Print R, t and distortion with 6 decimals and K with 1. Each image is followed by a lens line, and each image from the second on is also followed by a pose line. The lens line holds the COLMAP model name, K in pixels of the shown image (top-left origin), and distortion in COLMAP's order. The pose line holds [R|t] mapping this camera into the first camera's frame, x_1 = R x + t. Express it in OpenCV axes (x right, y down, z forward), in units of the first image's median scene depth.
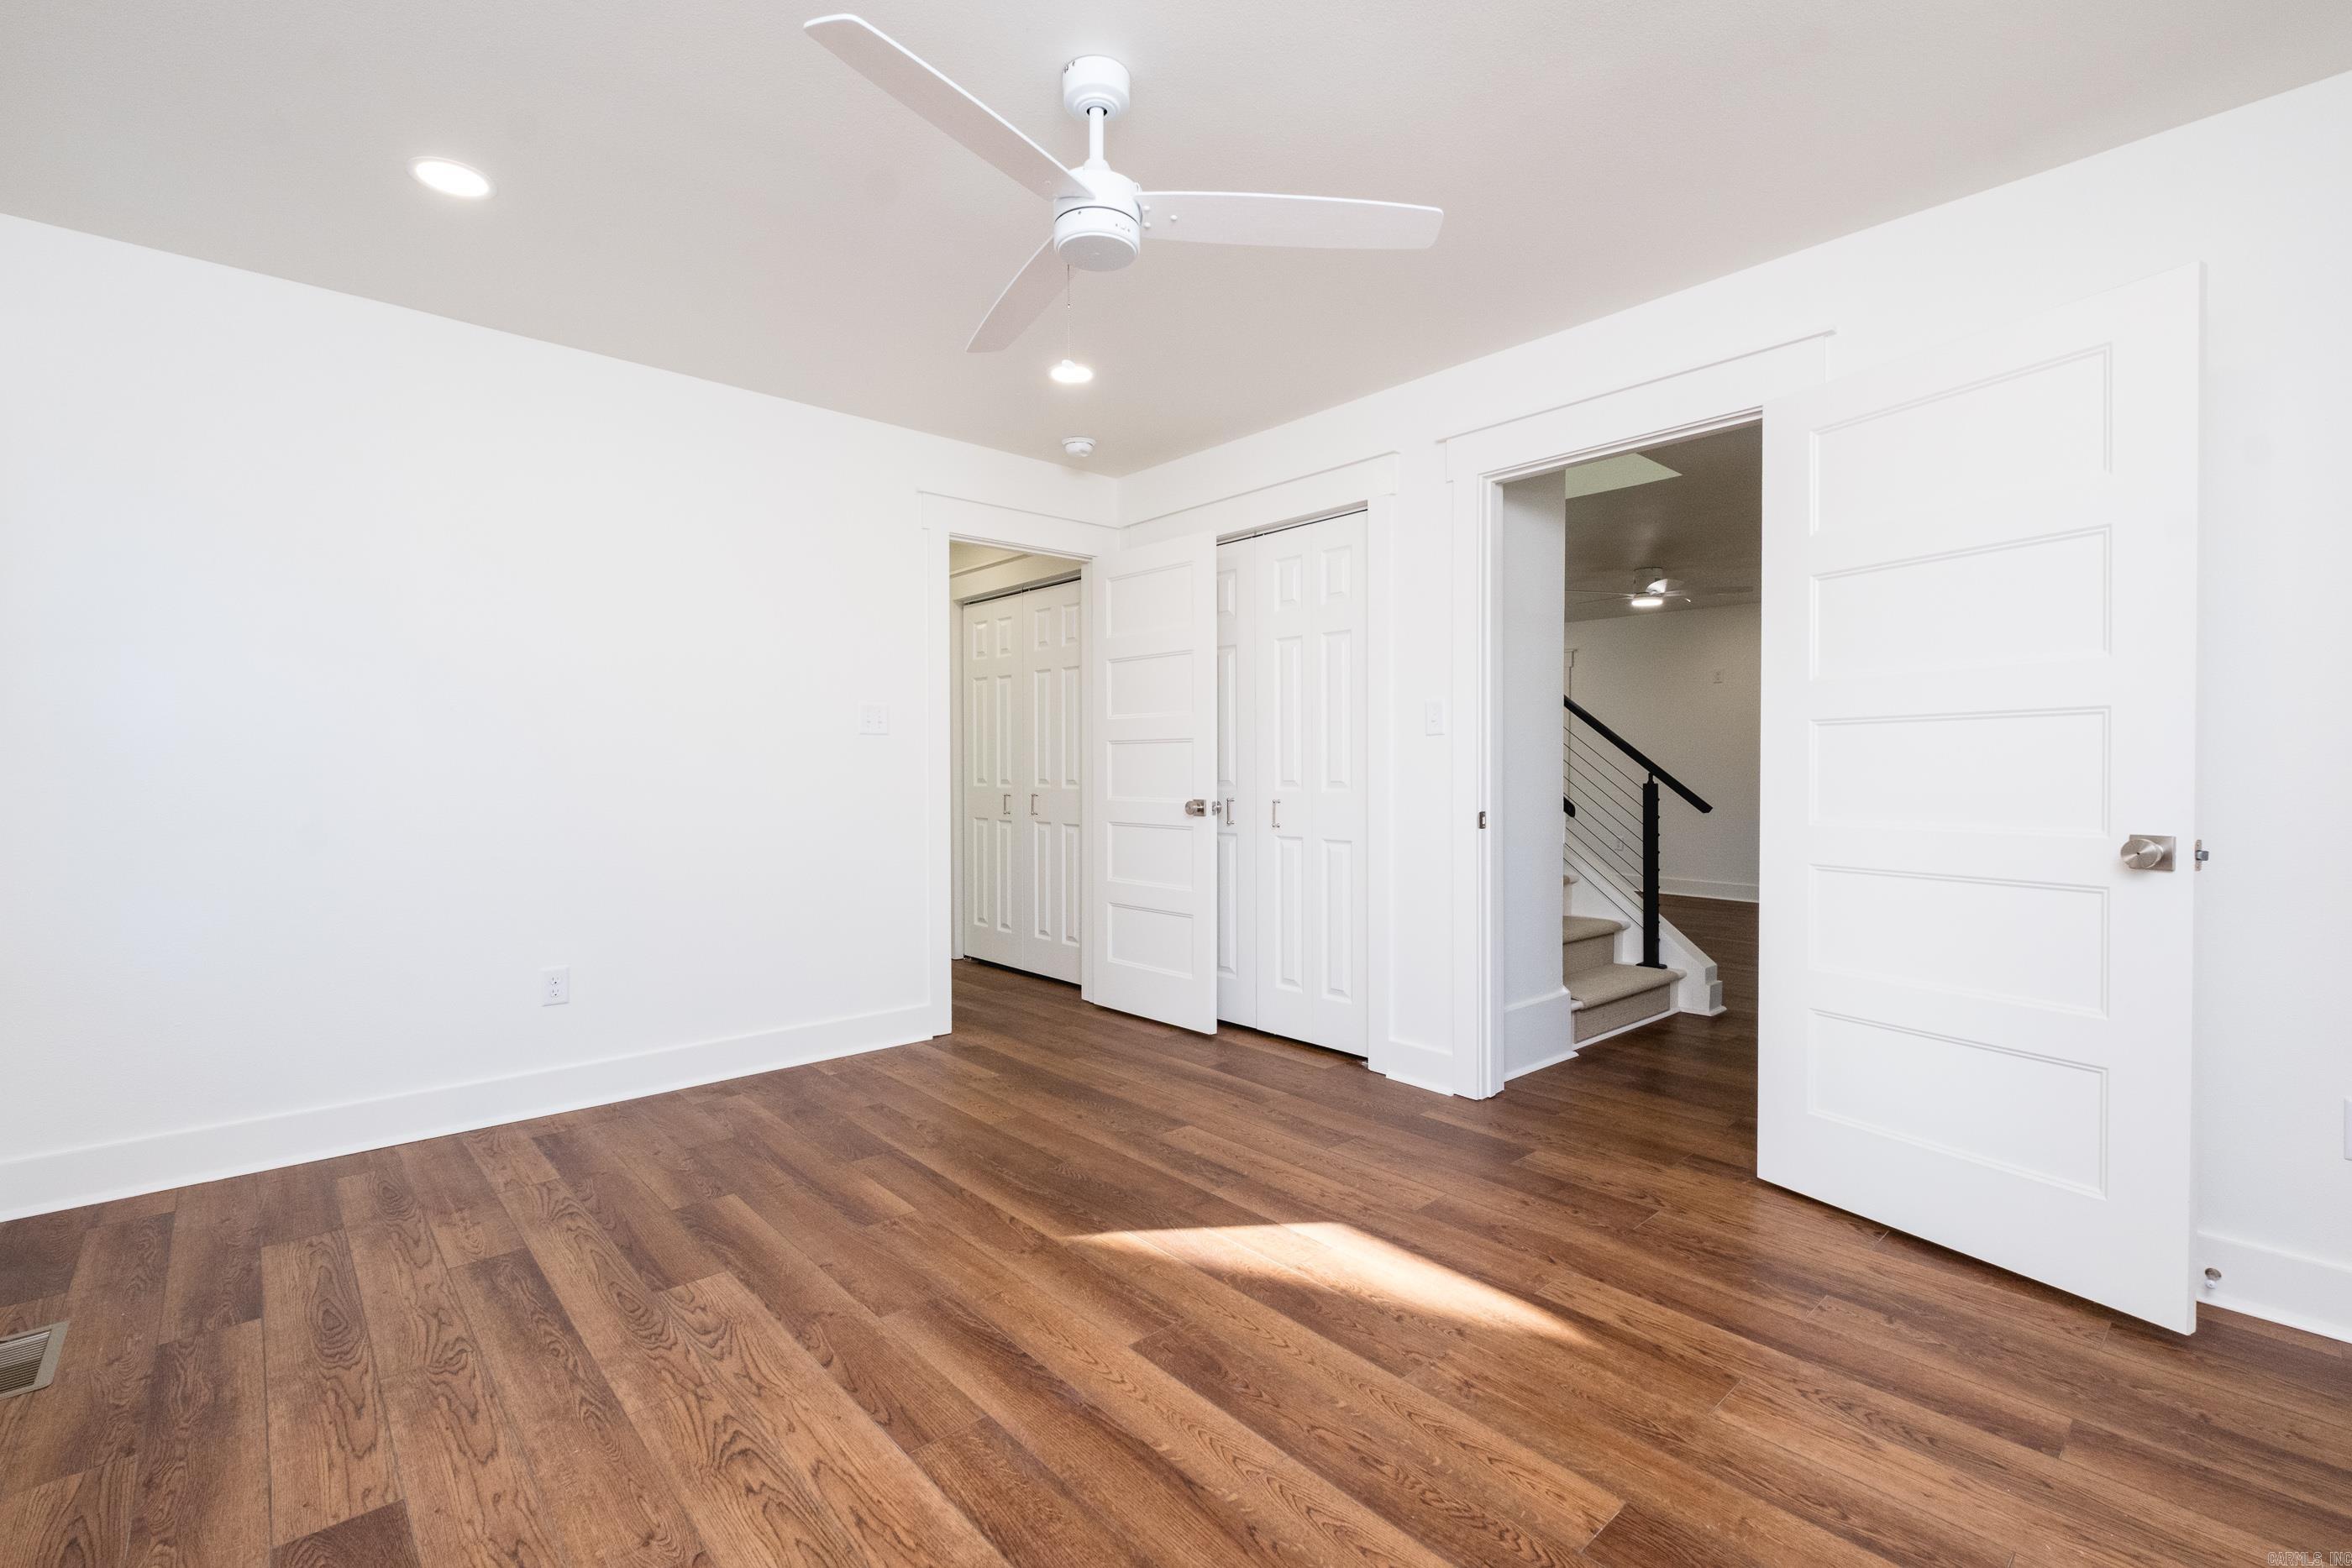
lens RADIAL K [[1021.8, 0, 1177.8], [0, 1021.8, 780.6], [0, 0, 1]] dist [-0.000070, -0.000495]
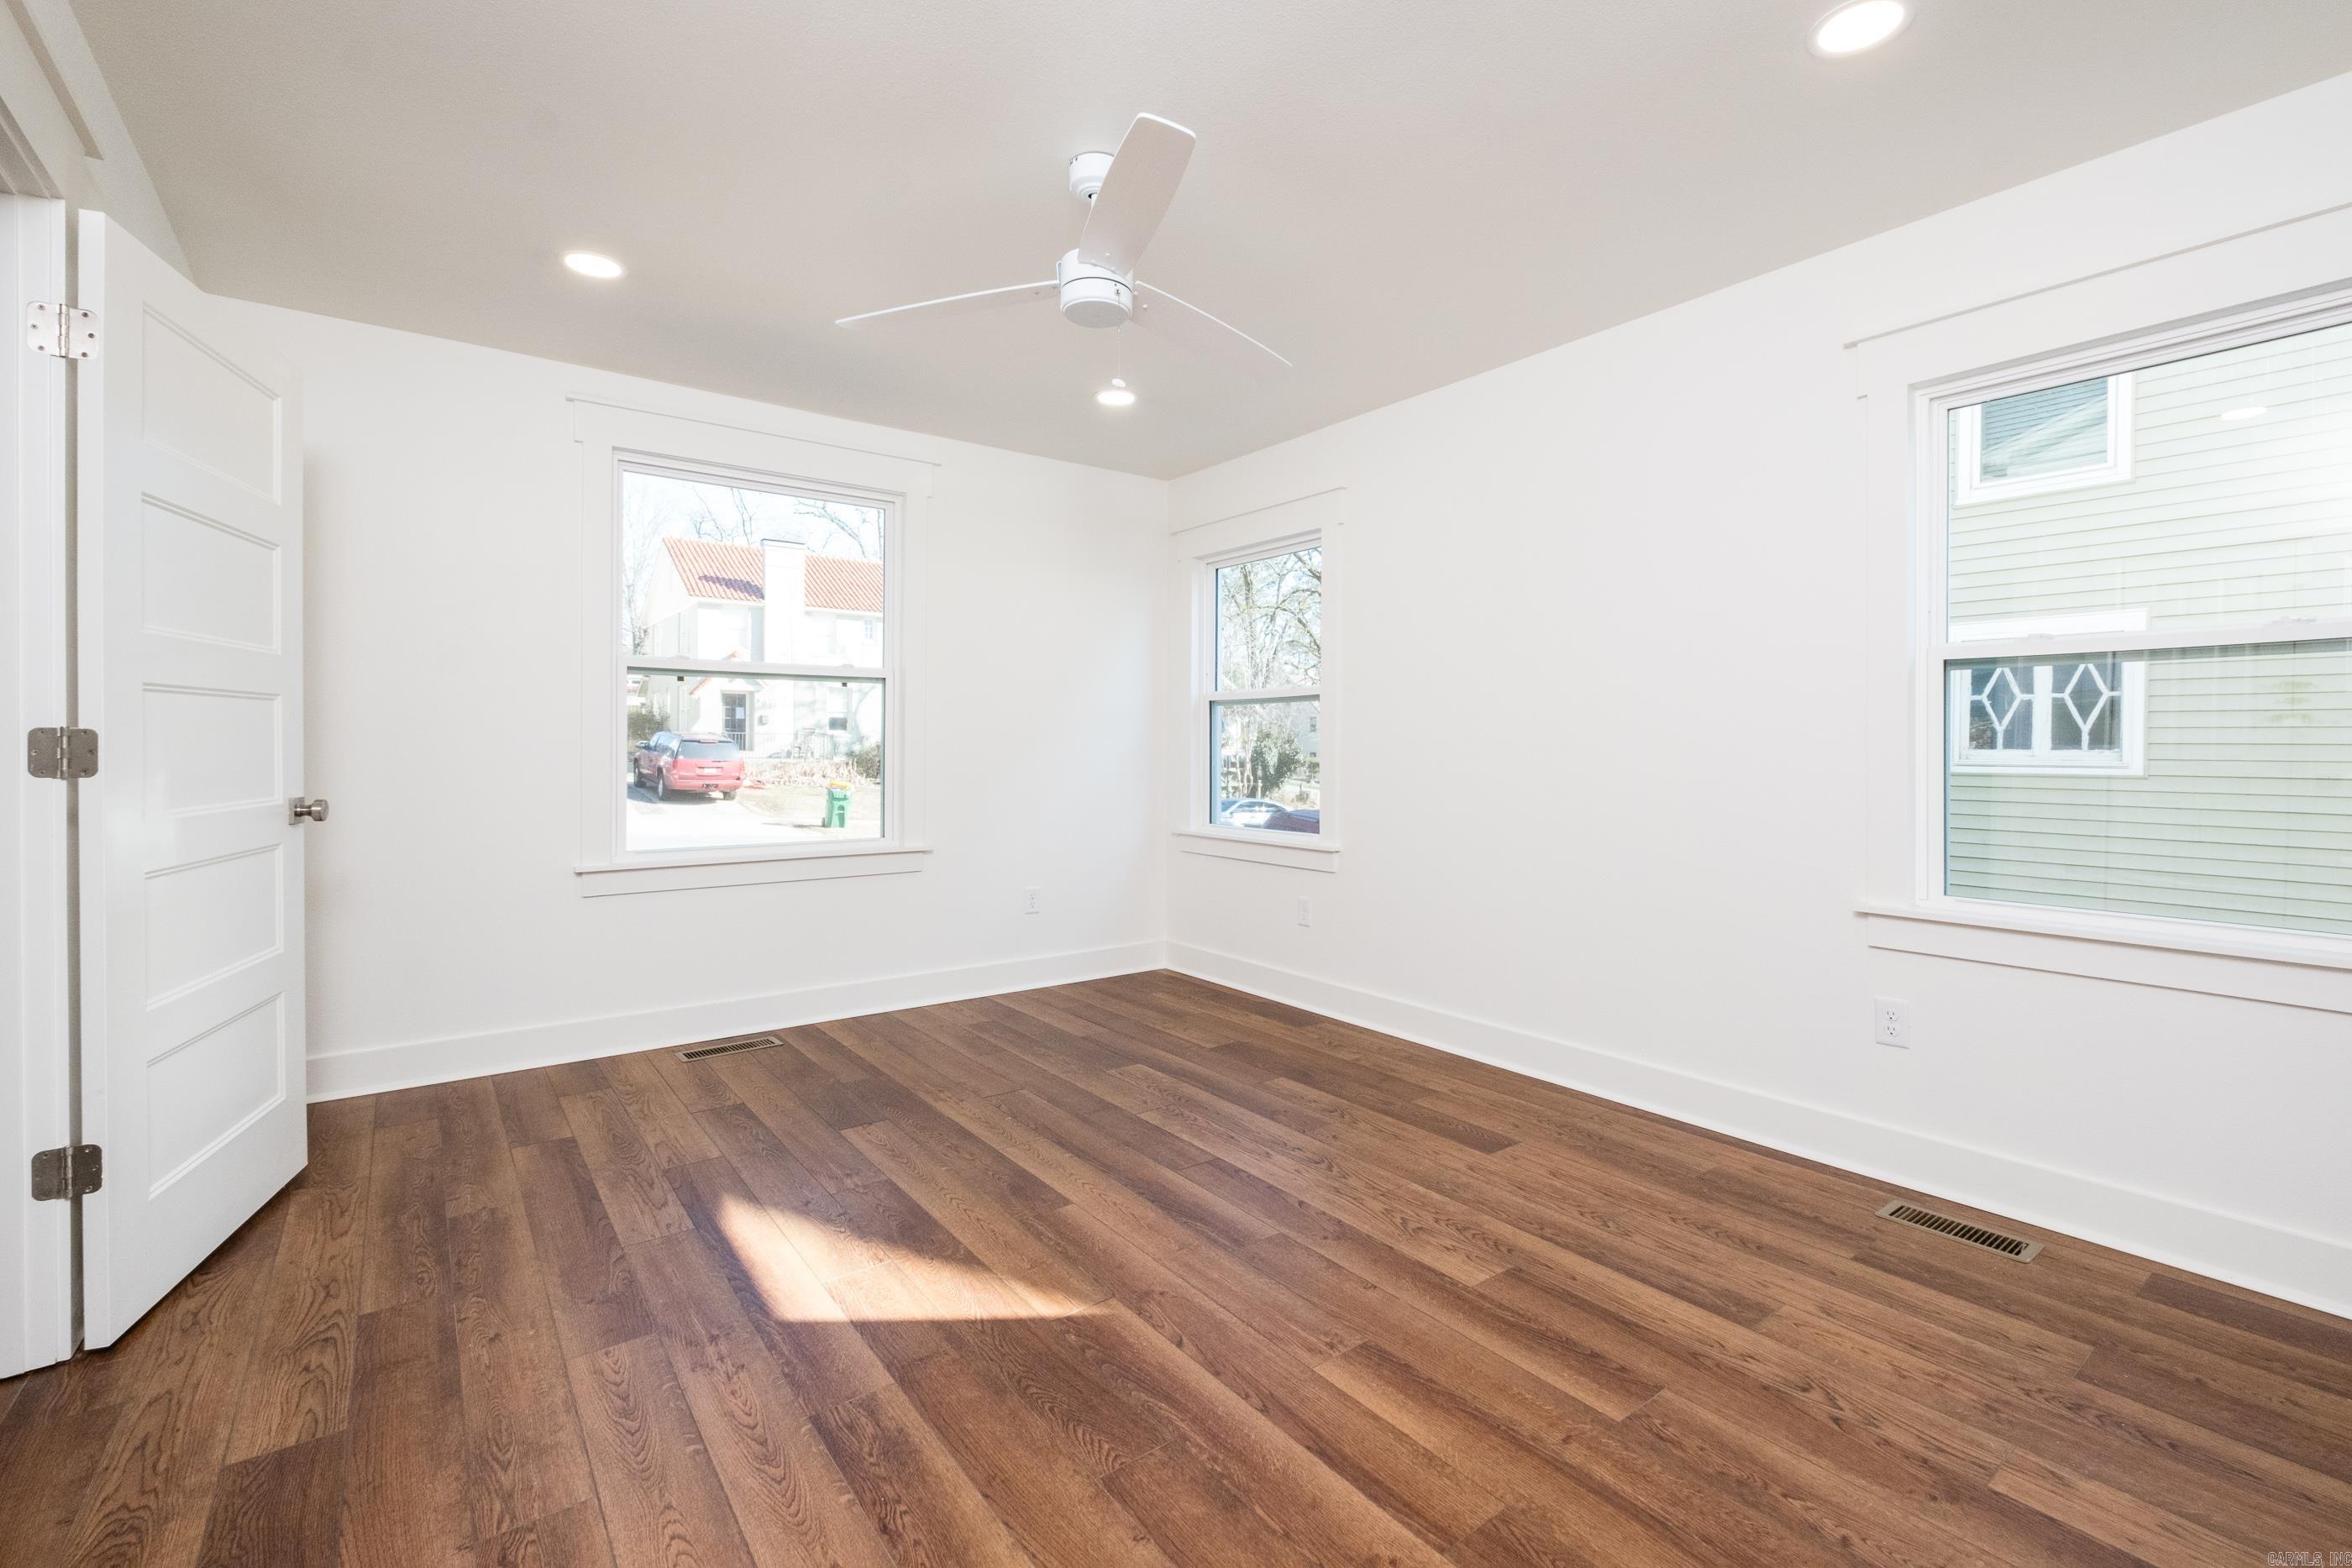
lens RADIAL K [[1023.8, 0, 1193.8], [0, 1023.8, 777.8], [0, 0, 1]] dist [-0.000954, -0.000525]
pose [[-0.997092, -0.005666, 0.075994, -0.274303], [-0.002316, 0.999025, 0.044097, -0.034150], [-0.076170, 0.043793, -0.996133, 2.094878]]
